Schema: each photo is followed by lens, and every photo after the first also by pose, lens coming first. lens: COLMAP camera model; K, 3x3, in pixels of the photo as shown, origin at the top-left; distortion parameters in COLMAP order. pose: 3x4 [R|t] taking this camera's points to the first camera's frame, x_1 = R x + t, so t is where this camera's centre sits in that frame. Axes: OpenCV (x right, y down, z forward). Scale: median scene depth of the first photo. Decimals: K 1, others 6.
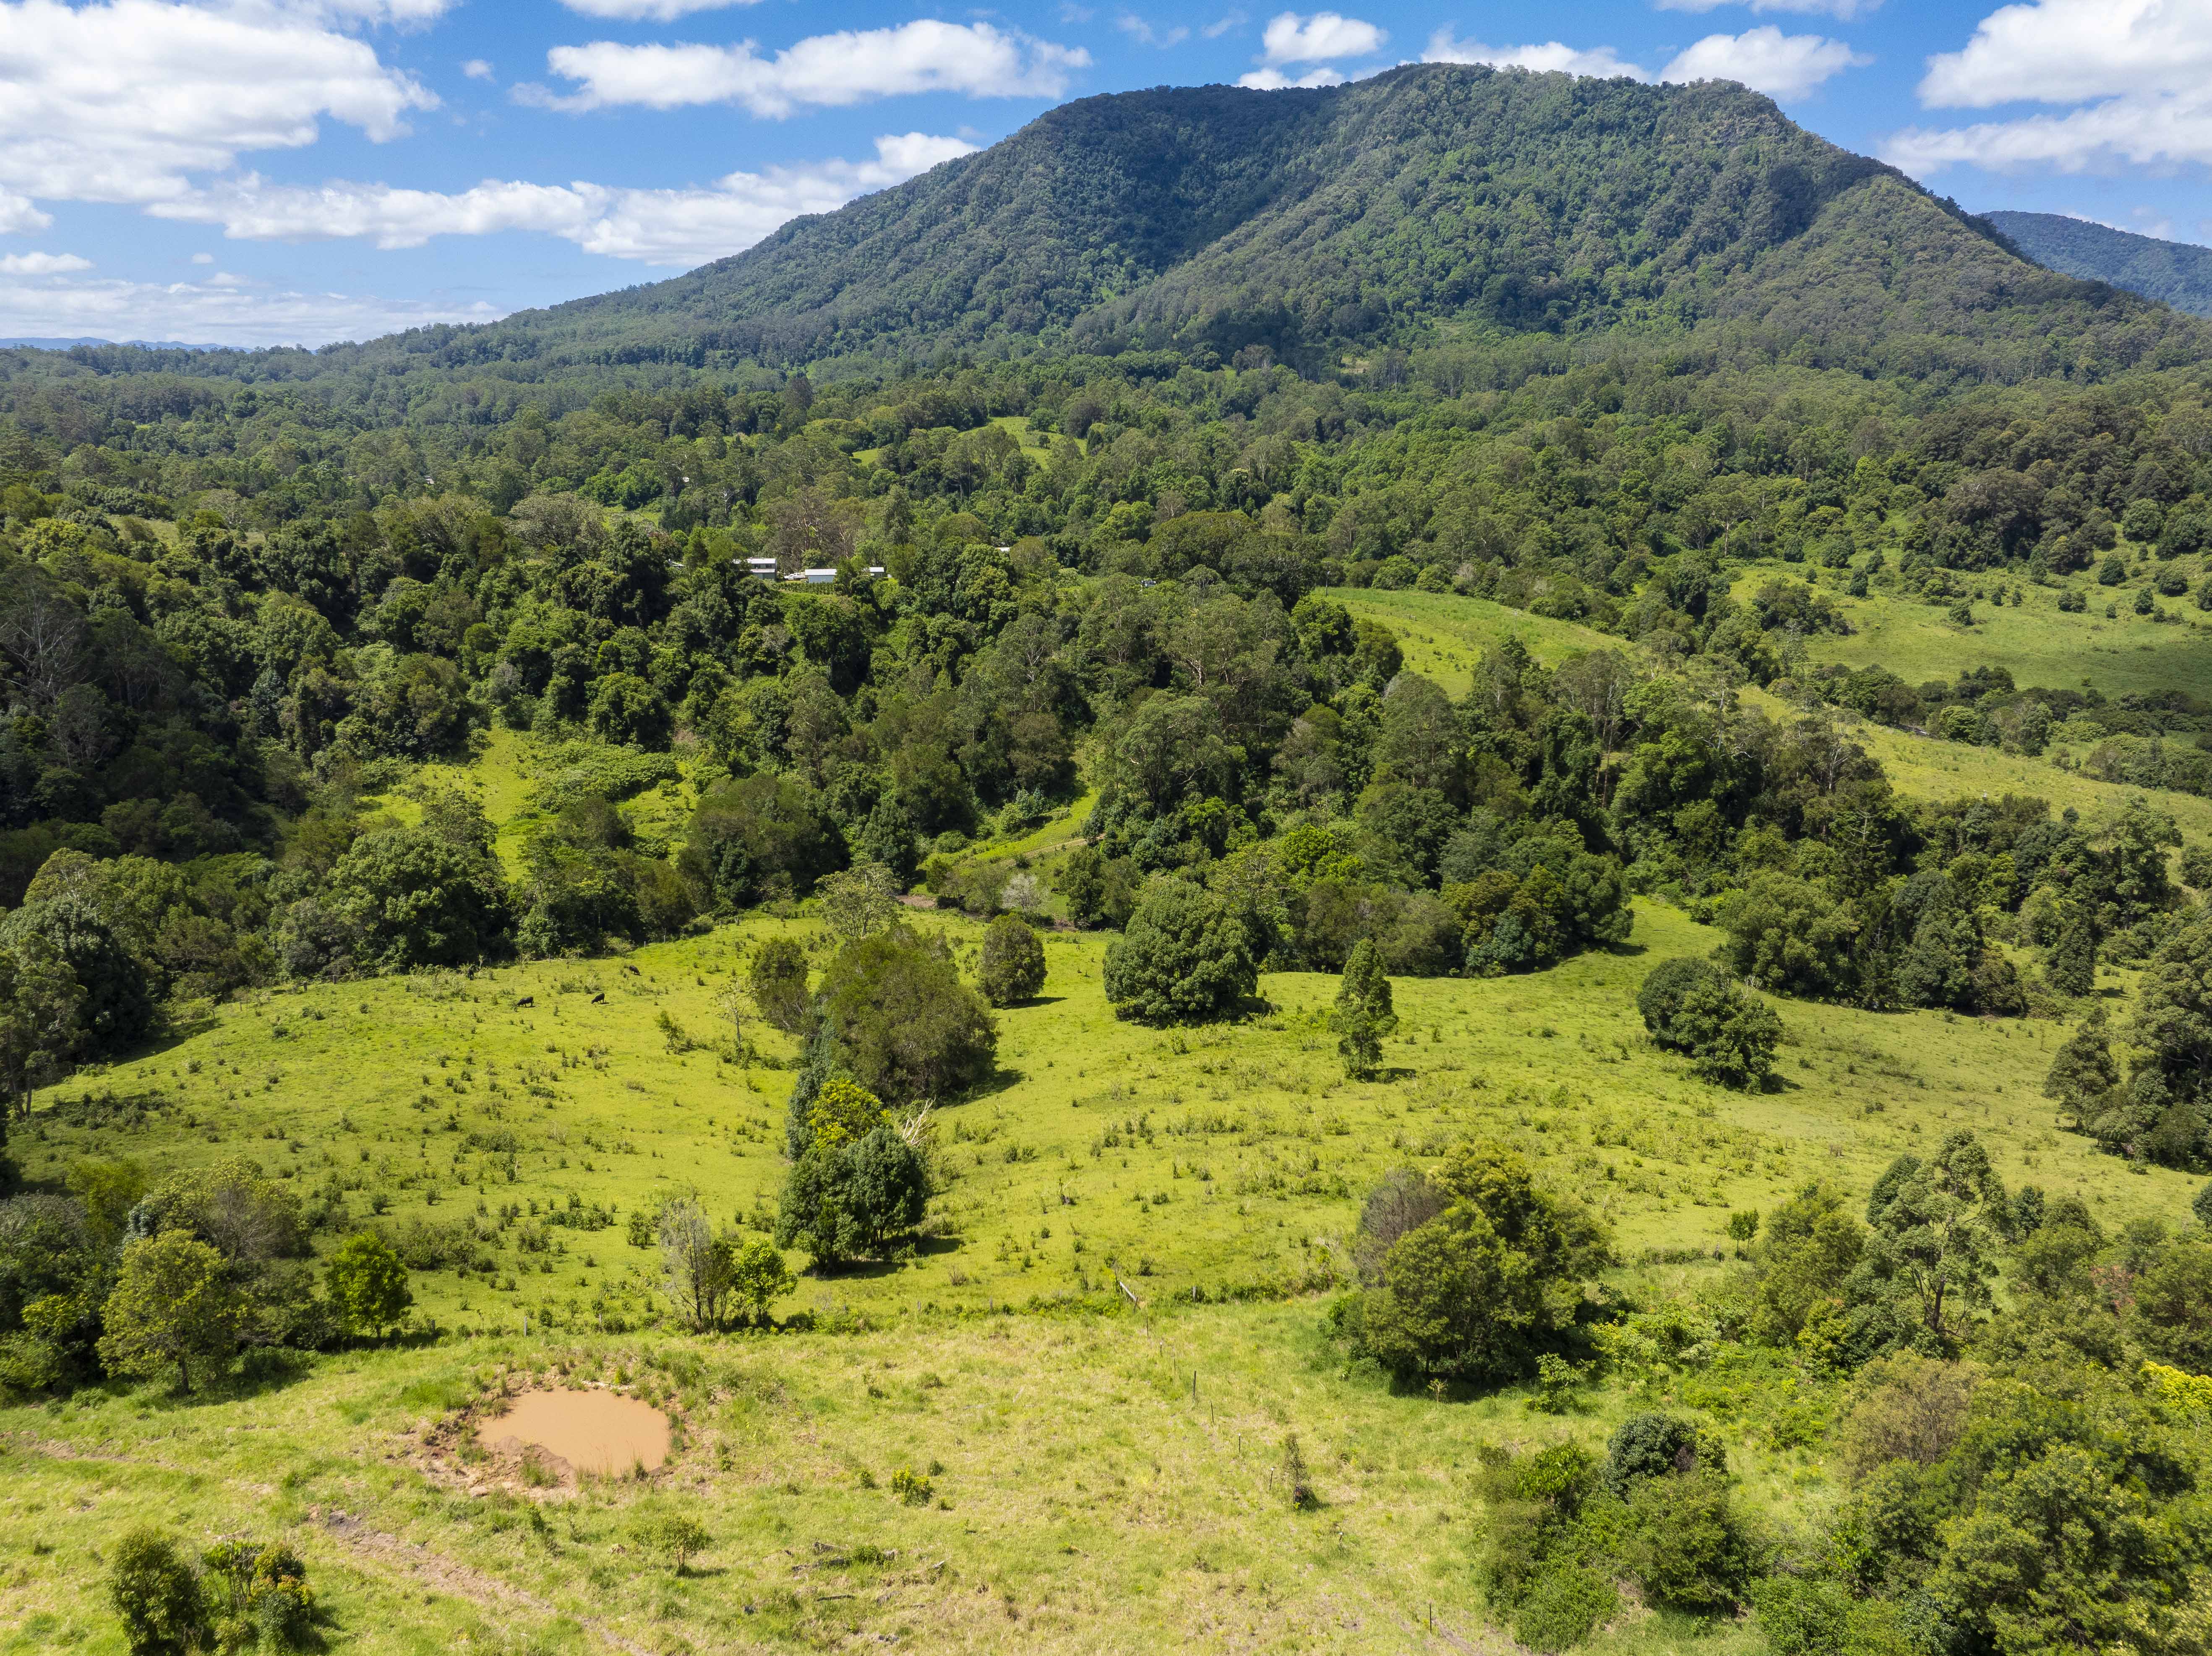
lens RADIAL K [[1566.0, 0, 1107.9], [0, 1566.0, 819.2], [0, 0, 1]] dist [-0.041606, 0.007988]
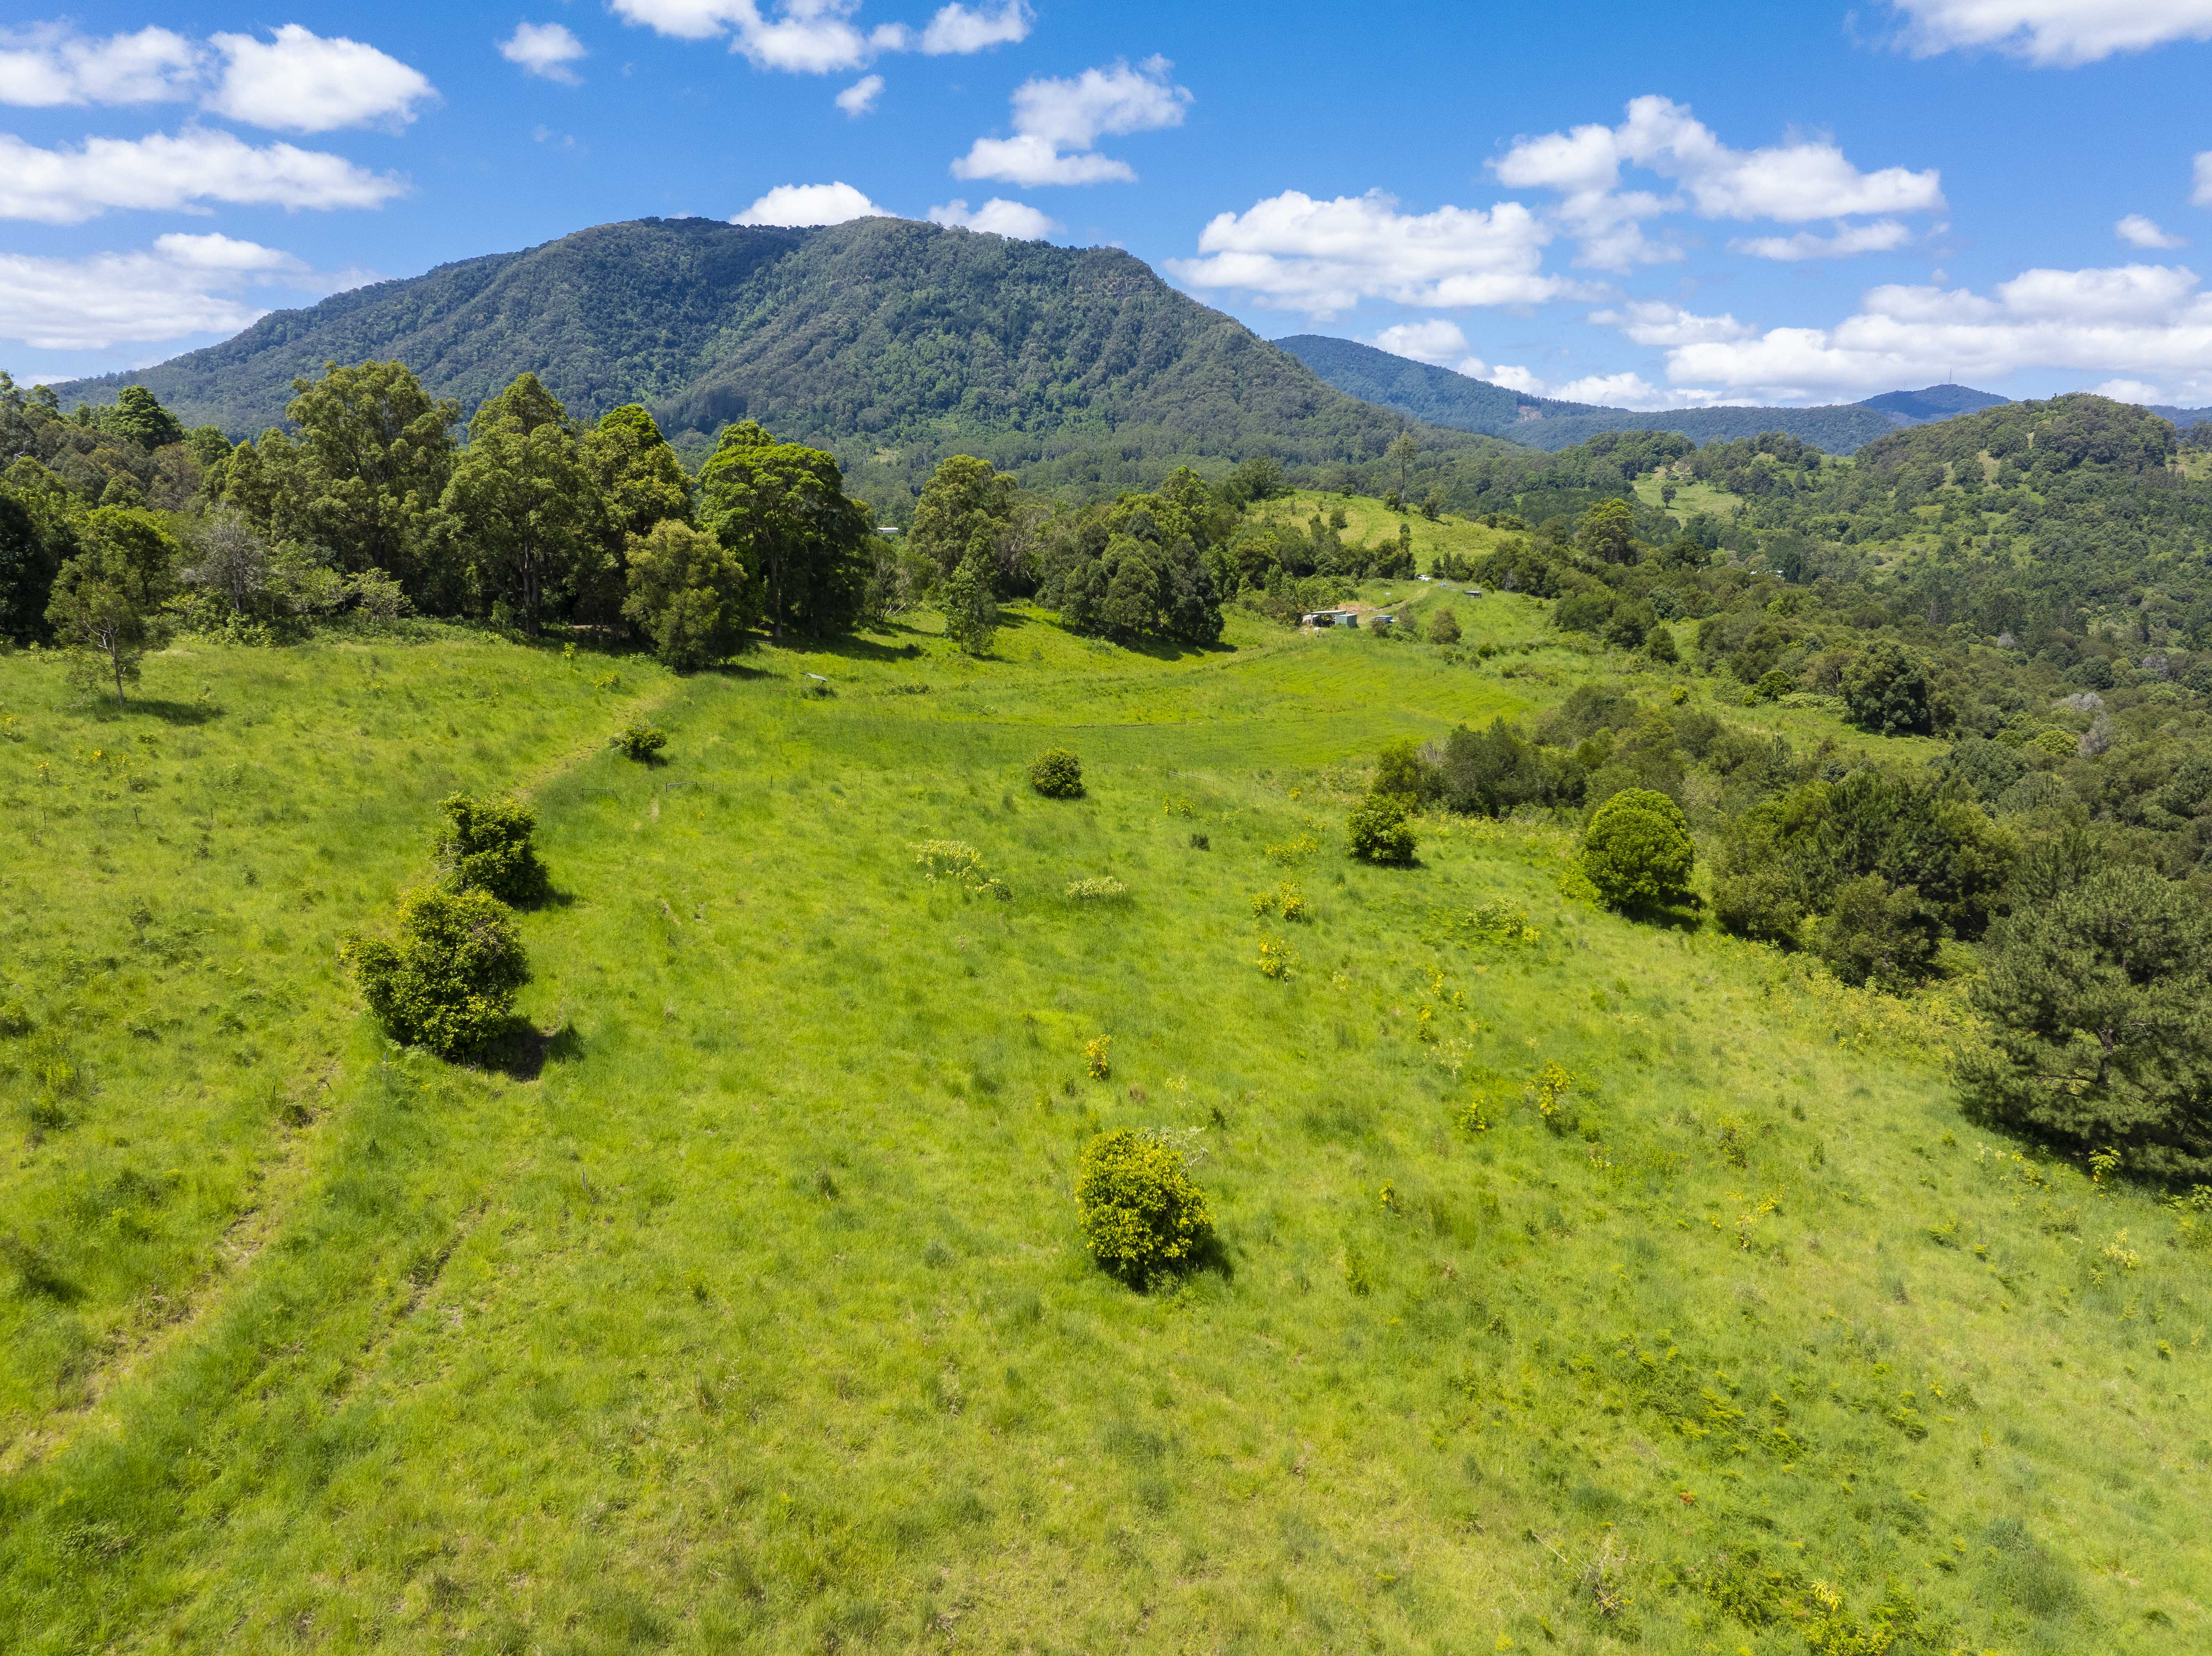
lens RADIAL K [[1563.3, 0, 1113.0], [0, 1563.3, 825.6], [0, 0, 1]] dist [-0.047573, 0.018168]
pose [[0.929115, -0.074502, 0.362208, -0.171040], [0.092789, 0.995128, -0.033330, 0.094187], [-0.357960, 0.064577, 0.931501, -0.310541]]
